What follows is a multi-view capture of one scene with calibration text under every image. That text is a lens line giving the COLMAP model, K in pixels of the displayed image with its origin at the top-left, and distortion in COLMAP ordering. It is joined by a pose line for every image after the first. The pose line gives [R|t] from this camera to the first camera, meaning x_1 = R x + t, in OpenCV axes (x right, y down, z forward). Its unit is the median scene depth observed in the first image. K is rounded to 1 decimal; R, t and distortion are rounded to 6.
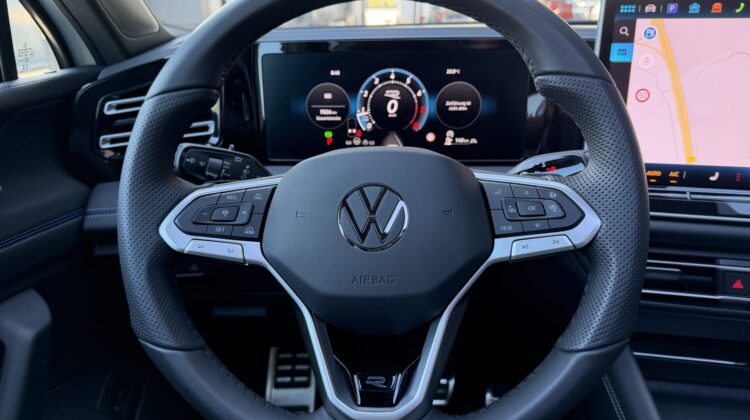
lens RADIAL K [[533.0, 0, 375.0], [0, 533.0, 210.0], [0, 0, 1]] dist [0.003438, -0.000303]
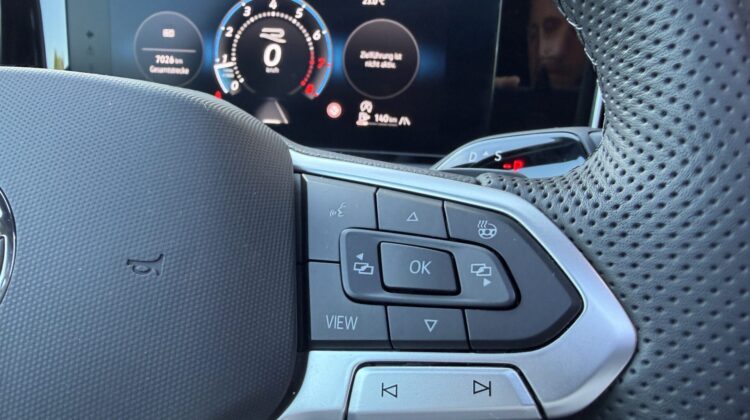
lens RADIAL K [[519.8, 0, 375.0], [0, 519.8, 210.0], [0, 0, 1]] dist [-0.005430, -0.001593]
pose [[0.998255, 0.058787, -0.005512, 0.162412], [-0.058844, 0.998208, -0.010826, -0.020229], [0.004866, 0.011132, 0.999926, 0.416790]]
